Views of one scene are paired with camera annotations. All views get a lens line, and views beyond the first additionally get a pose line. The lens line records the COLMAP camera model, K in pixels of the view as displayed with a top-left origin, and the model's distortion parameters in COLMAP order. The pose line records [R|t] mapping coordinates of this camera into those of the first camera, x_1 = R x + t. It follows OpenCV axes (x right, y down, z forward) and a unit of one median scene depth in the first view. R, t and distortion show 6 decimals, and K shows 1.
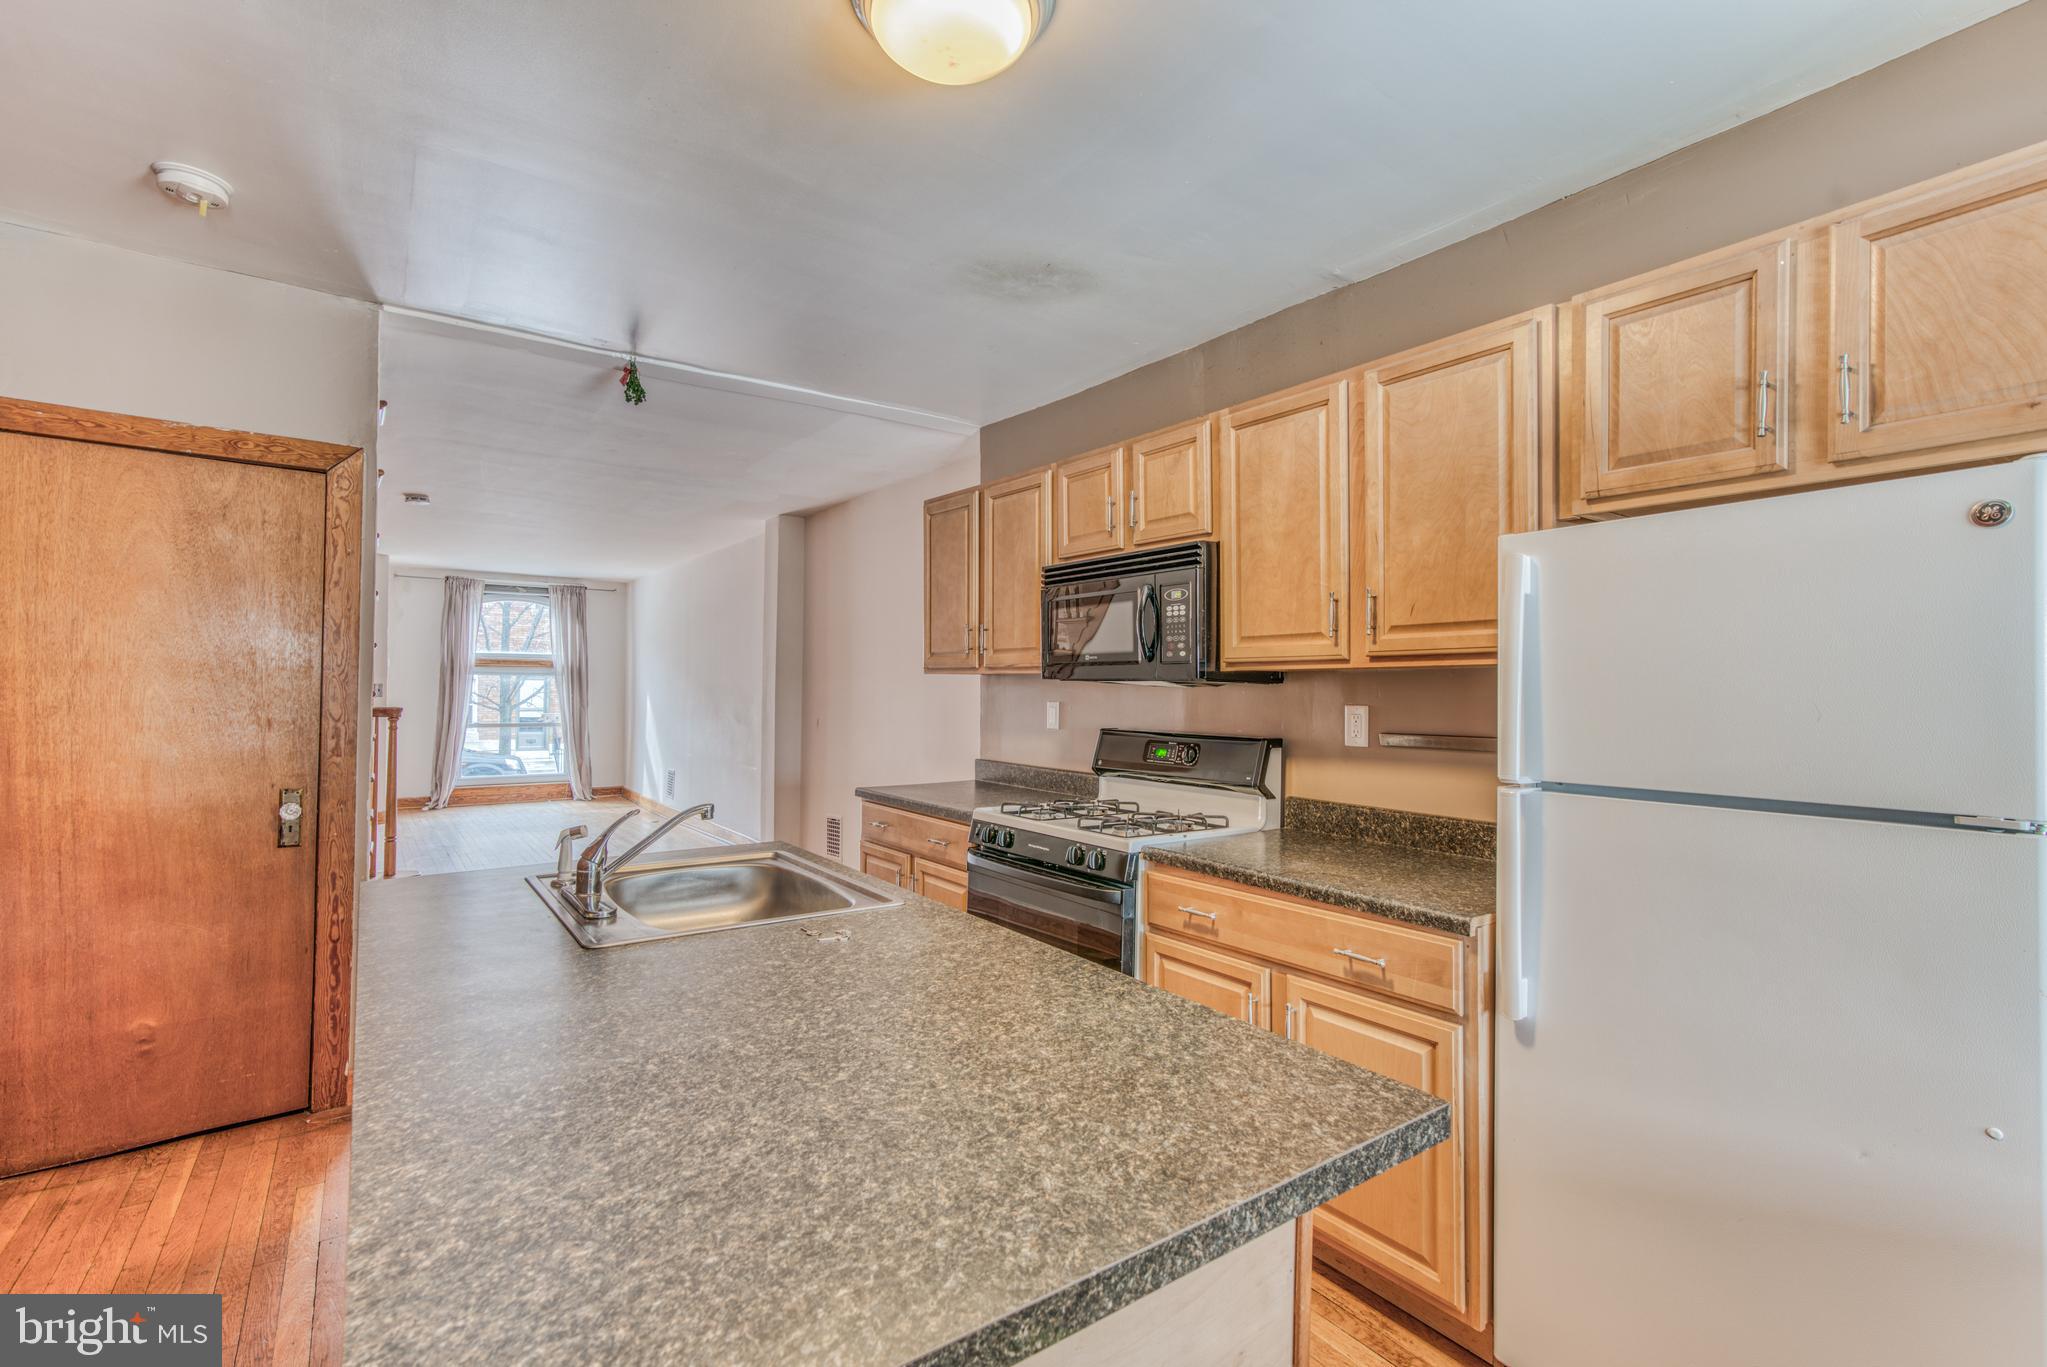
lens RADIAL K [[913.2, 0, 1010.3], [0, 913.2, 680.1], [0, 0, 1]] dist [-0.024160, 0.020271]
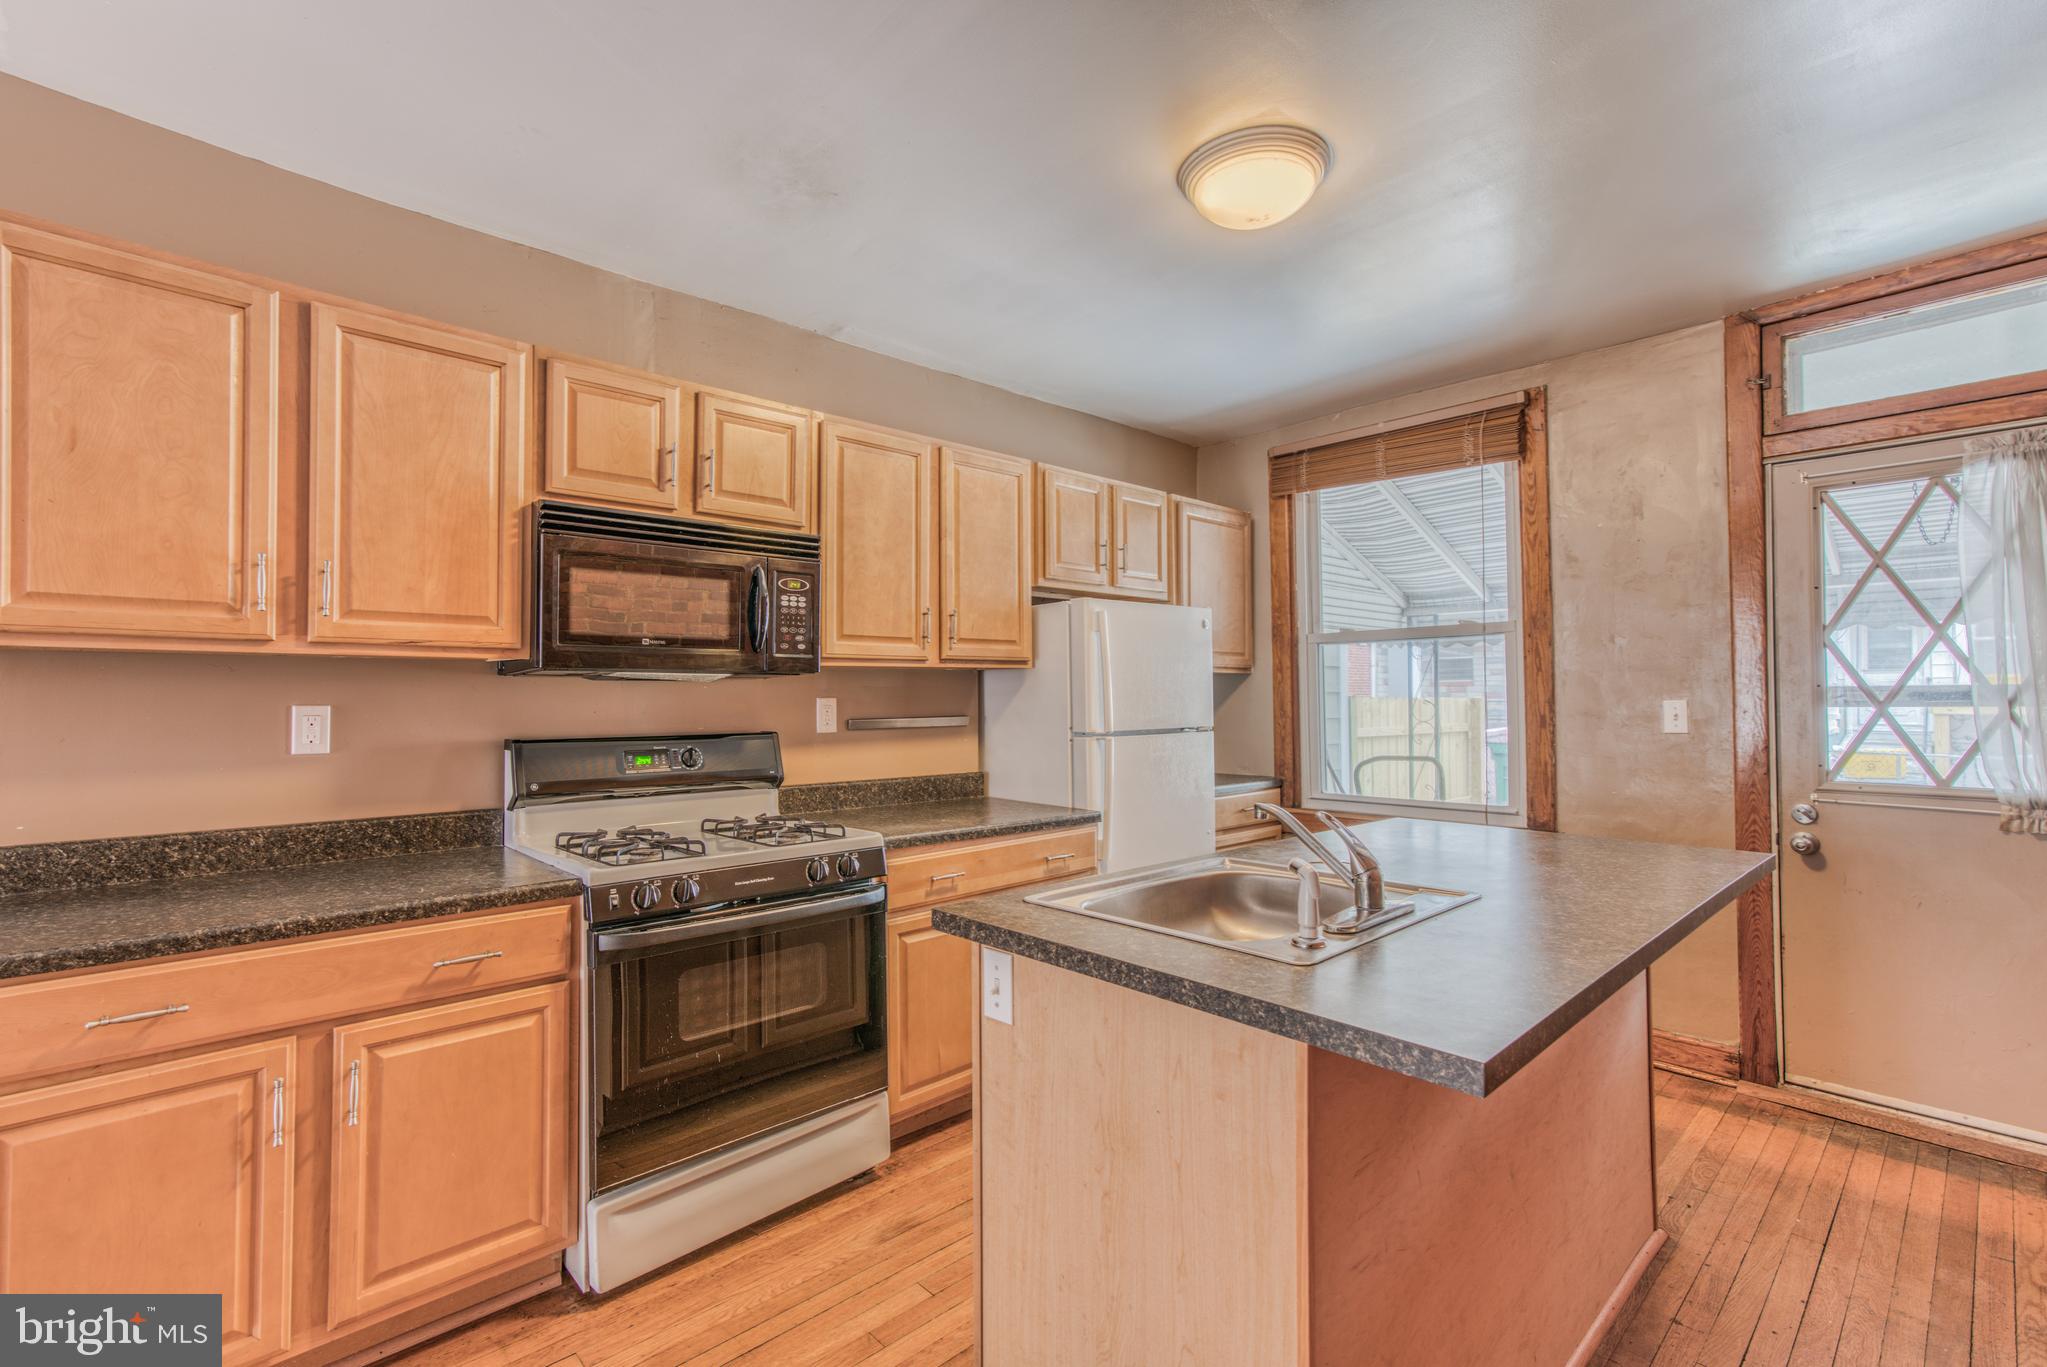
lens RADIAL K [[916.6, 0, 1010.5], [0, 916.6, 680.6], [0, 0, 1]] dist [-0.015889, 0.014749]
pose [[-0.129369, 0.007670, 0.991567, -0.878811], [-0.007446, 0.999934, -0.008706, 0.015172], [-0.991569, -0.008509, -0.129303, 0.985032]]
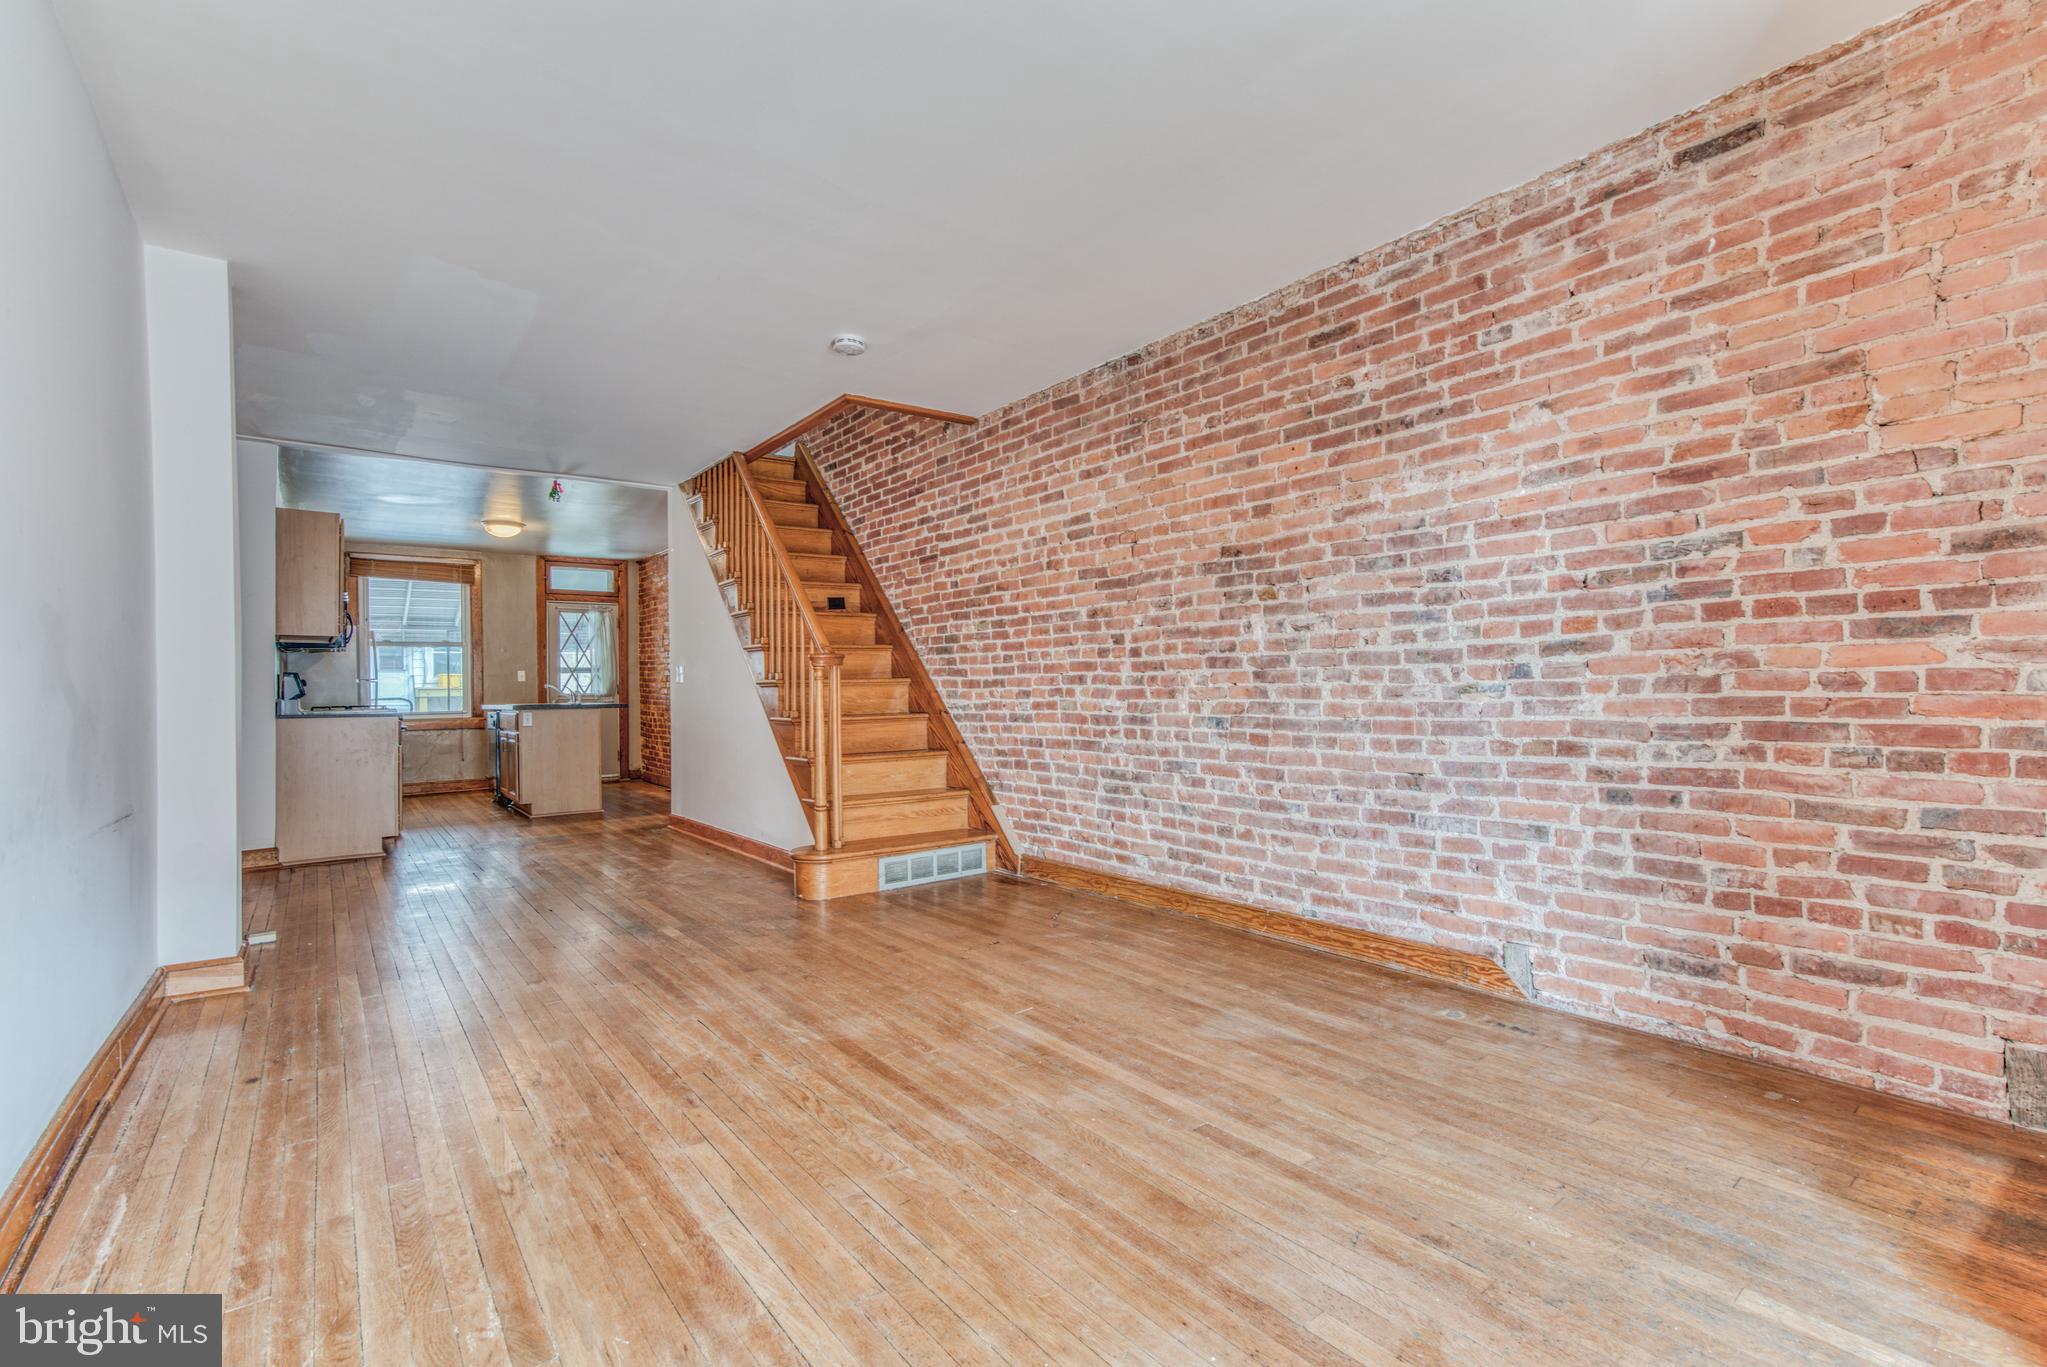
lens RADIAL K [[913.2, 0, 1010.3], [0, 913.2, 680.1], [0, 0, 1]] dist [-0.024160, 0.020271]
pose [[-0.999611, 0.003944, -0.027602, -1.782000], [0.004469, 0.999810, -0.018999, 0.150822], [0.027522, -0.019115, -0.999438, 3.960734]]
